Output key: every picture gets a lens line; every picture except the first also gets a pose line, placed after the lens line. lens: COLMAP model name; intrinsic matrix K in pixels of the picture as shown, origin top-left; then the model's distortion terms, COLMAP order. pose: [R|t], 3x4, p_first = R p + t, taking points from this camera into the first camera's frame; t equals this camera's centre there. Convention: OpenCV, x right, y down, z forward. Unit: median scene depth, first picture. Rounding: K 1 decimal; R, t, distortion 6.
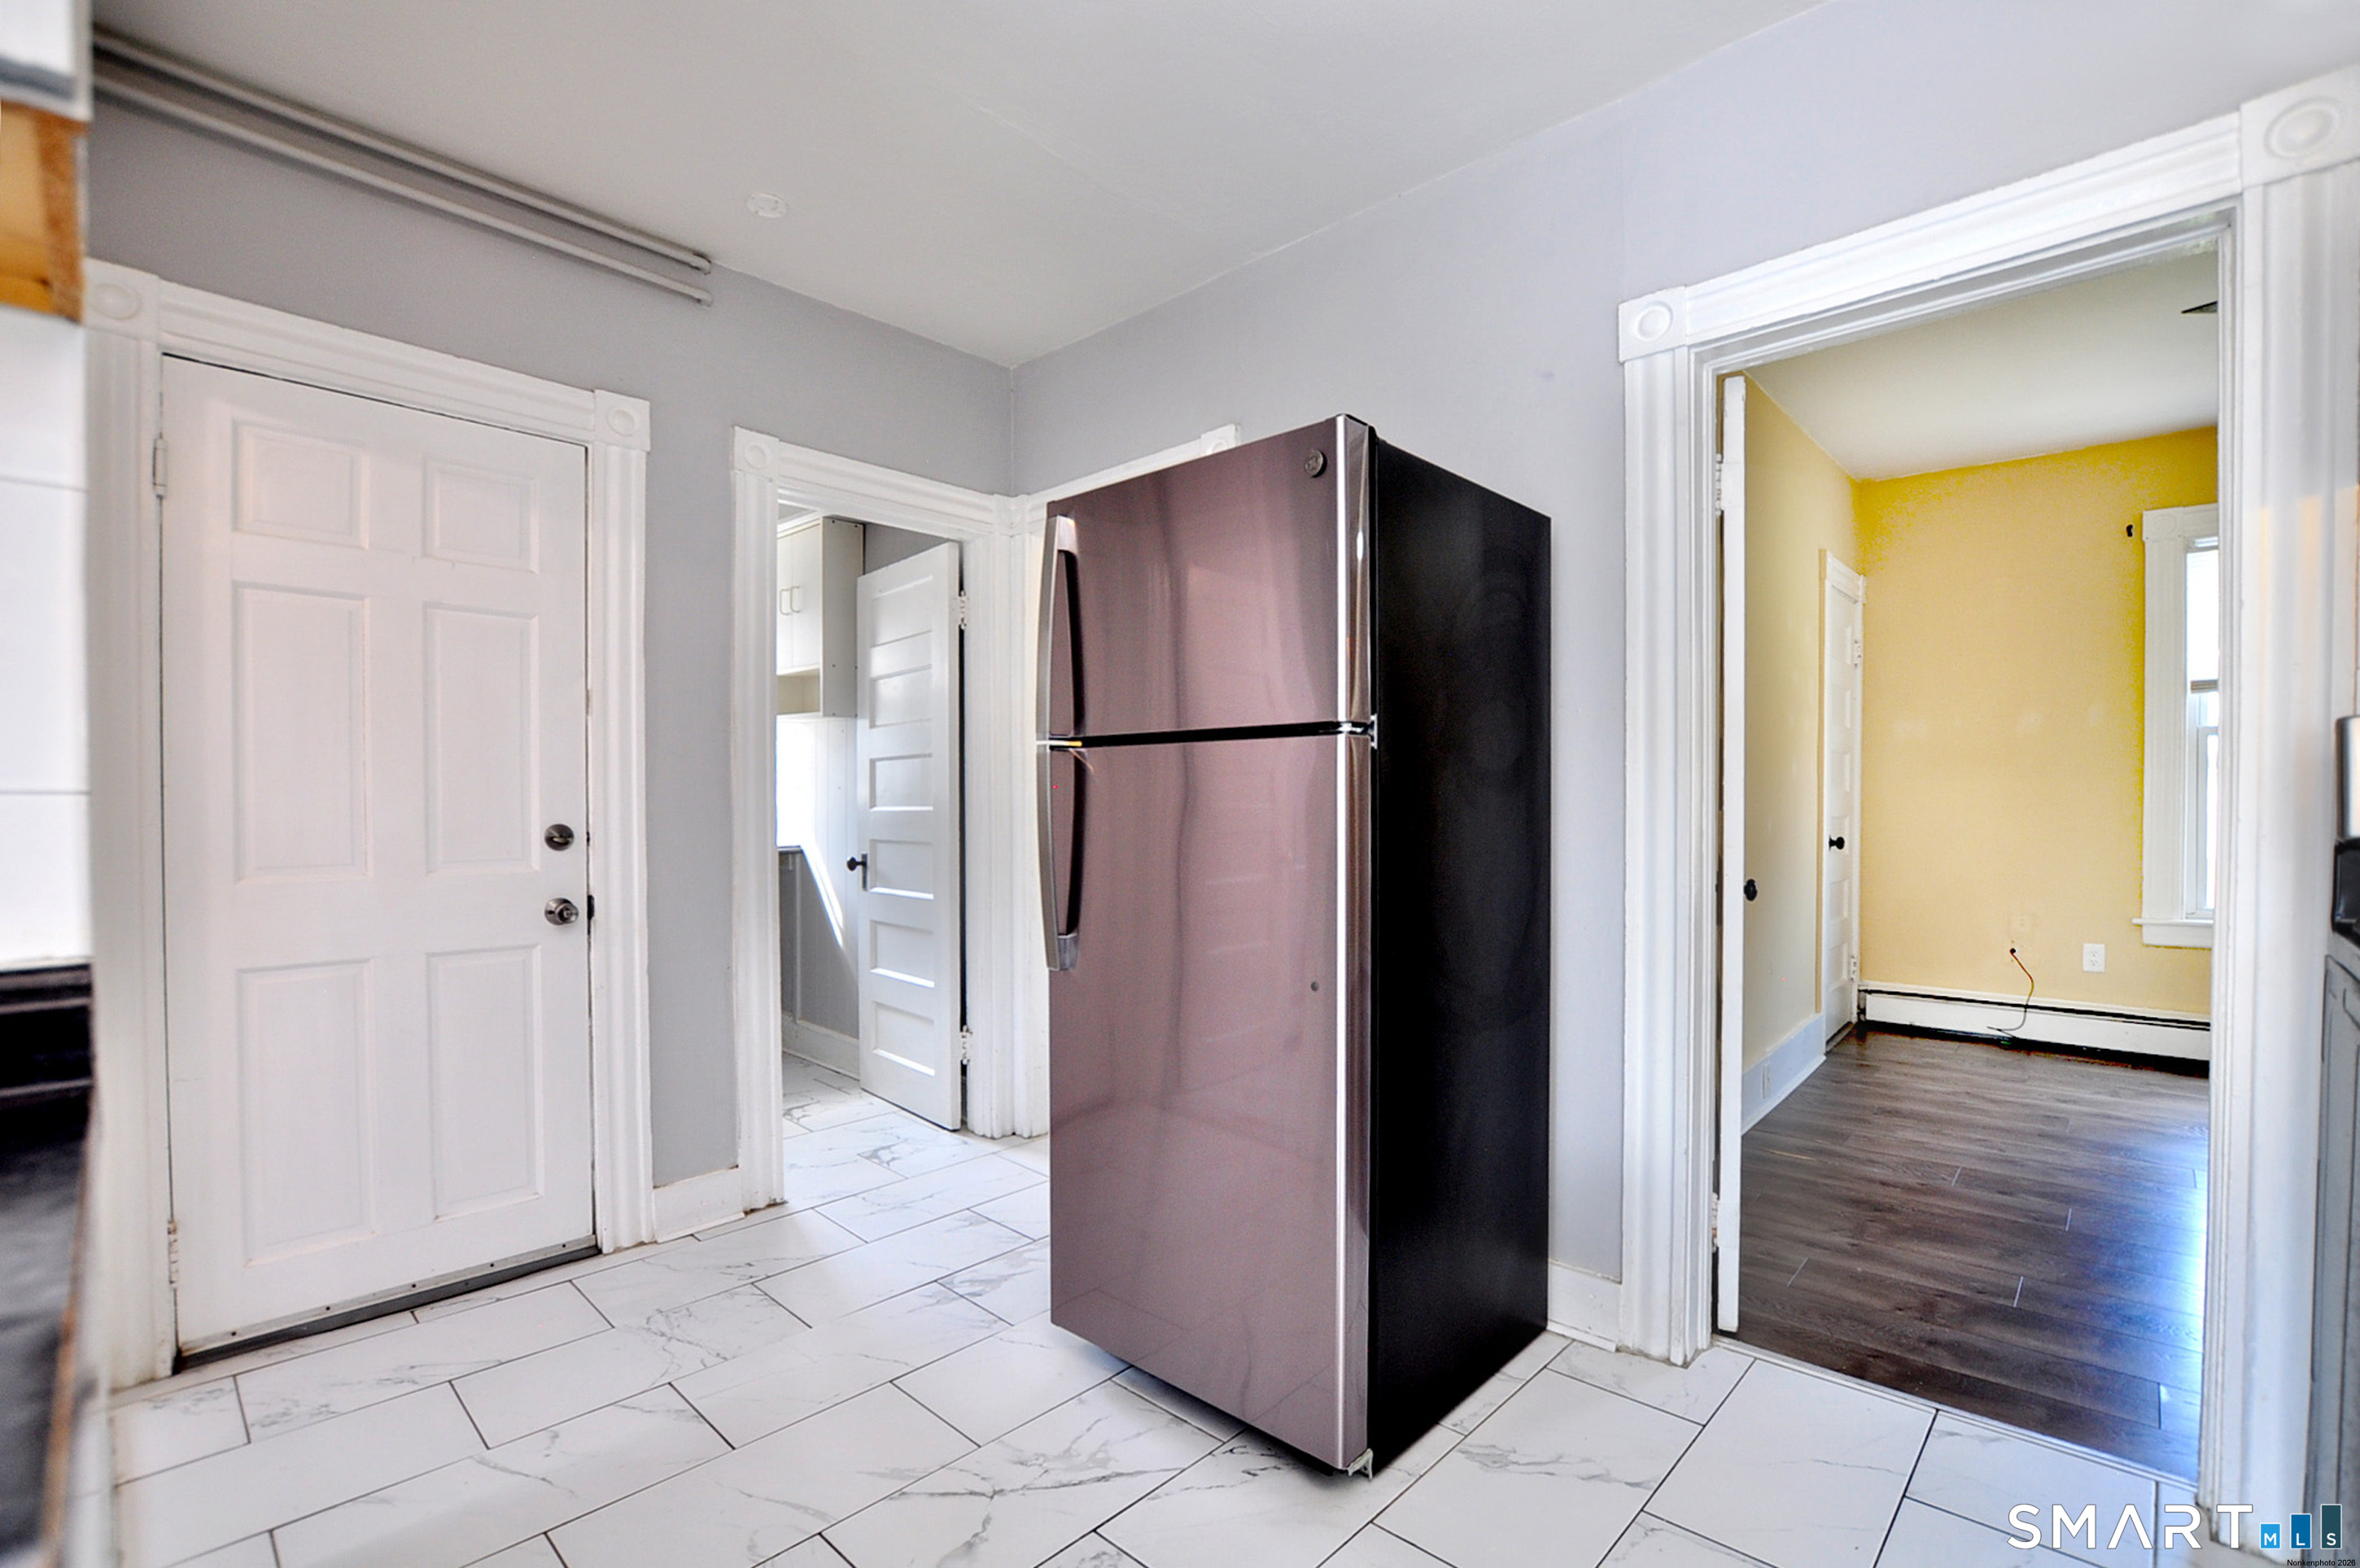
lens RADIAL K [[1047.3, 0, 1182.0], [0, 1047.3, 816.3], [0, 0, 1]] dist [-0.026281, 0.001359]
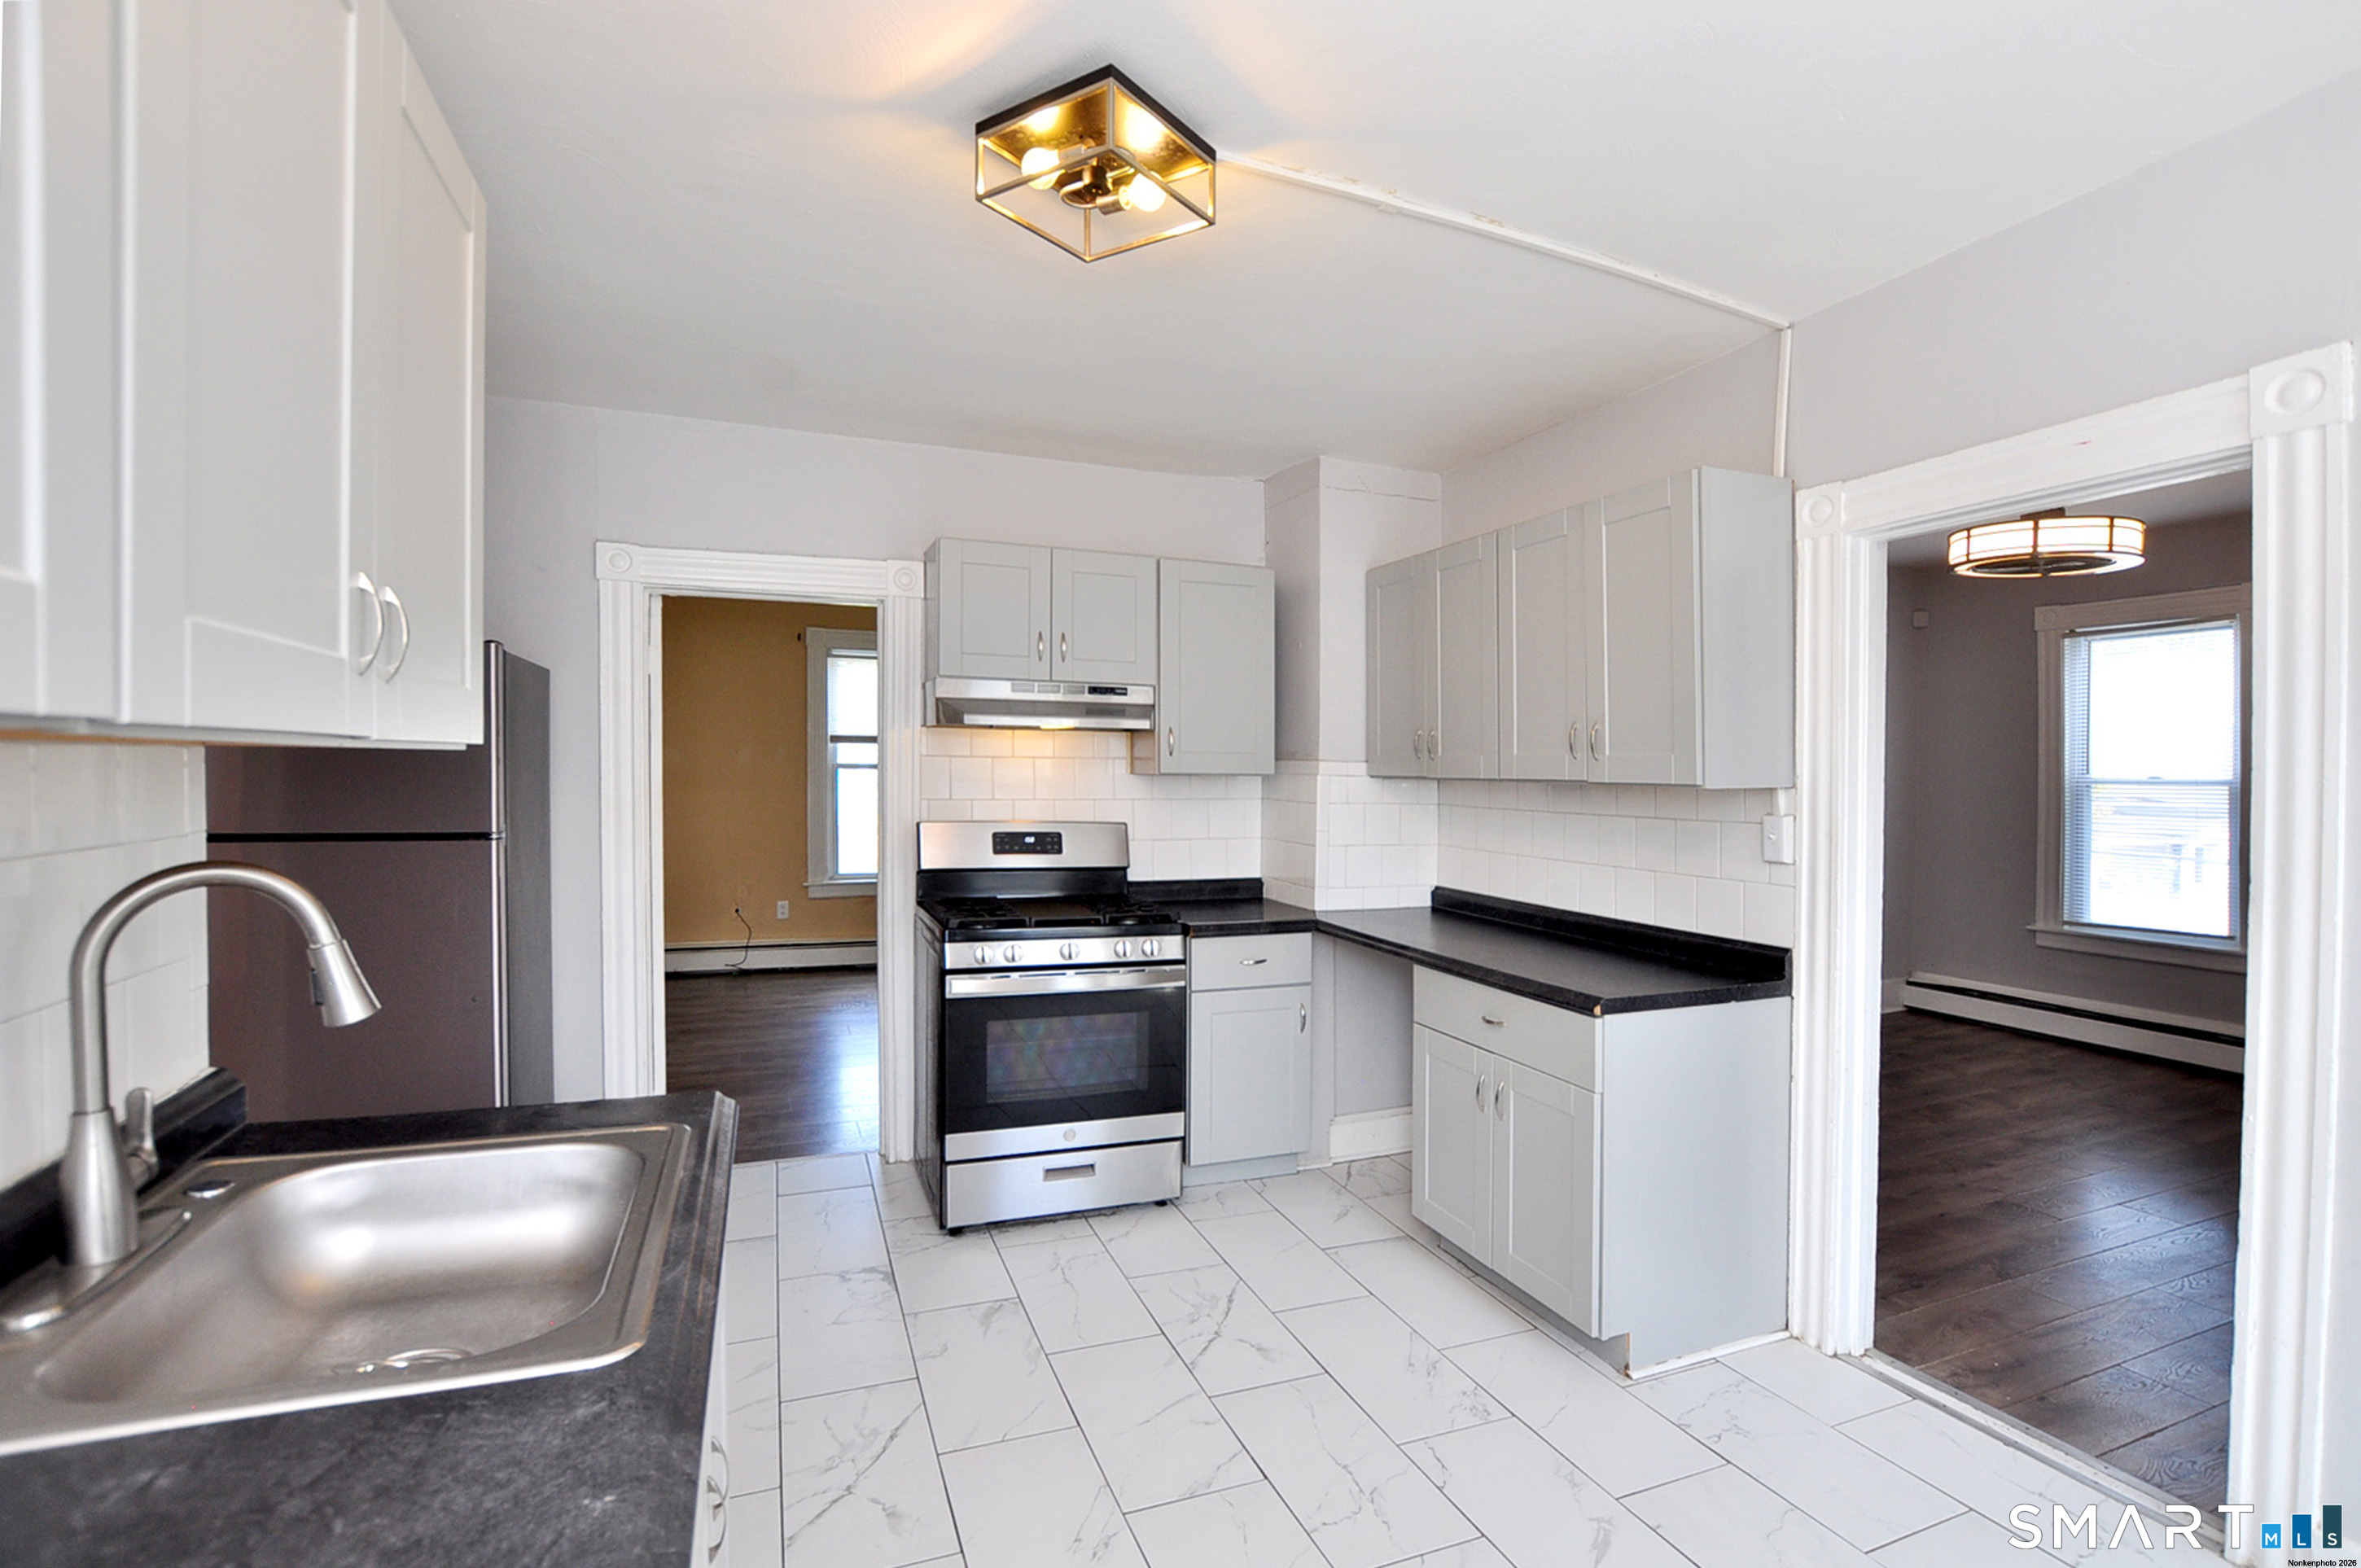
lens RADIAL K [[1047.8, 0, 1180.6], [0, 1047.8, 786.2], [0, 0, 1]] dist [-0.026281, 0.001359]
pose [[0.422809, -0.009116, 0.906173, -0.305413], [0.006849, 0.999953, 0.006864, -0.059684], [-0.906193, 0.003304, 0.422852, -0.228176]]
